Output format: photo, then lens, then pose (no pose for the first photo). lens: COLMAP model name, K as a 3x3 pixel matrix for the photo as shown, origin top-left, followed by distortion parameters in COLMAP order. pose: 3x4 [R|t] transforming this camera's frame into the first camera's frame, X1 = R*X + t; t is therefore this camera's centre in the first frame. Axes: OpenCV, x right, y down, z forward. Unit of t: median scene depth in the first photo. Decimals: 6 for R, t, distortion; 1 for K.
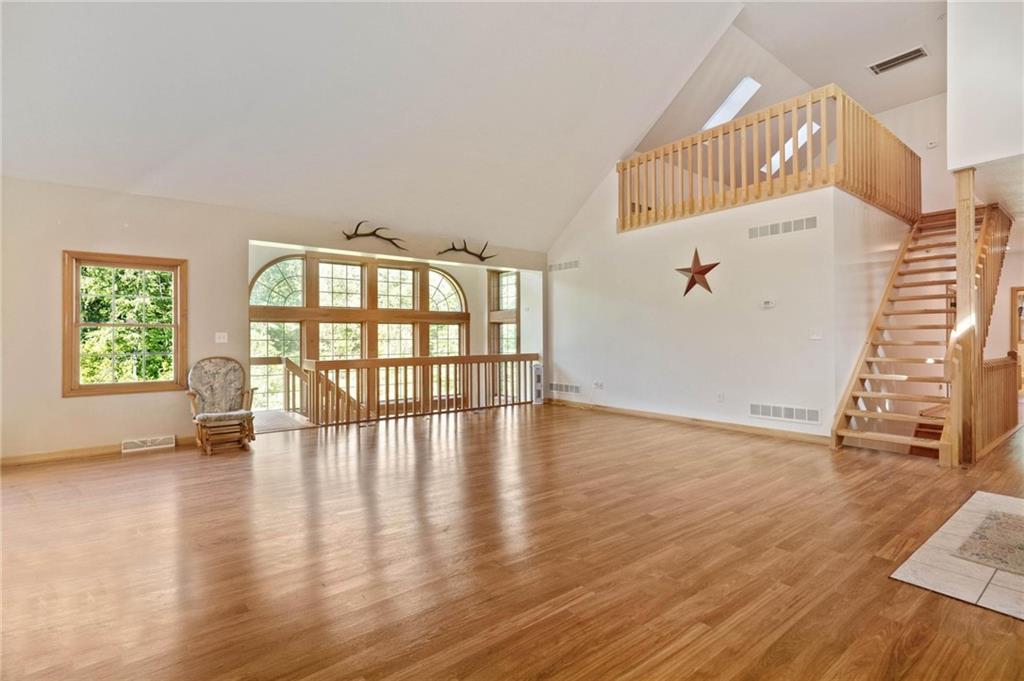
lens RADIAL K [[481.2, 0, 513.2], [0, 481.2, 335.8], [0, 0, 1]] dist [0.000347, 0.000189]
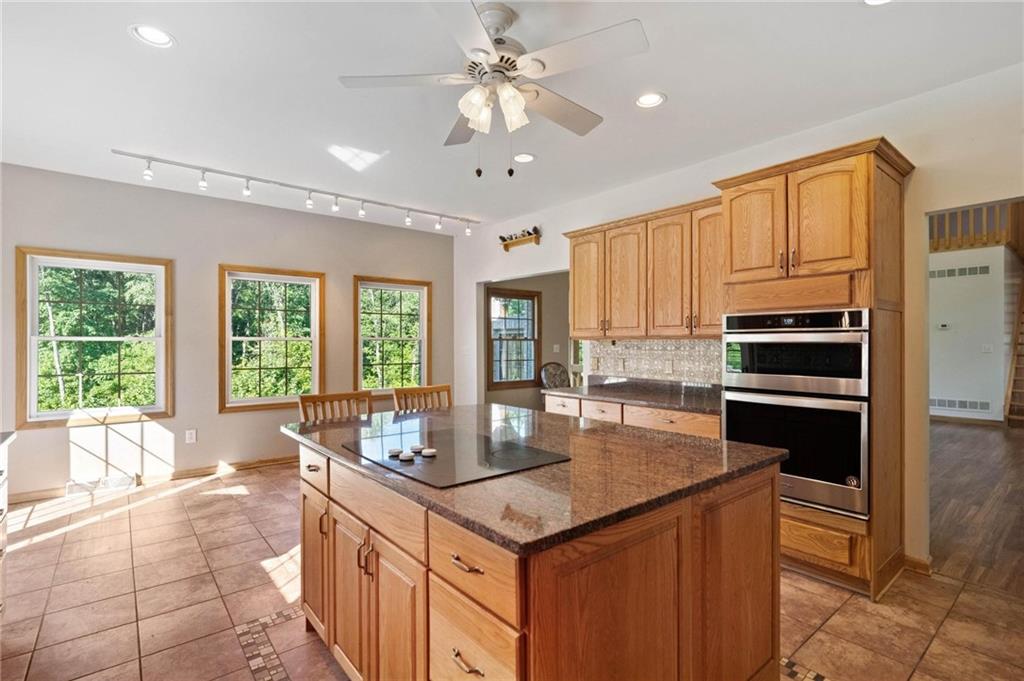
lens RADIAL K [[481.2, 0, 522.0], [0, 481.2, 342.6], [0, 0, 1]] dist [0.000347, 0.000189]
pose [[0.999434, 0.006182, 0.033075, -0.781881], [-0.006266, 0.999977, 0.002450, -0.015846], [-0.033059, -0.002656, 0.999450, -0.370193]]
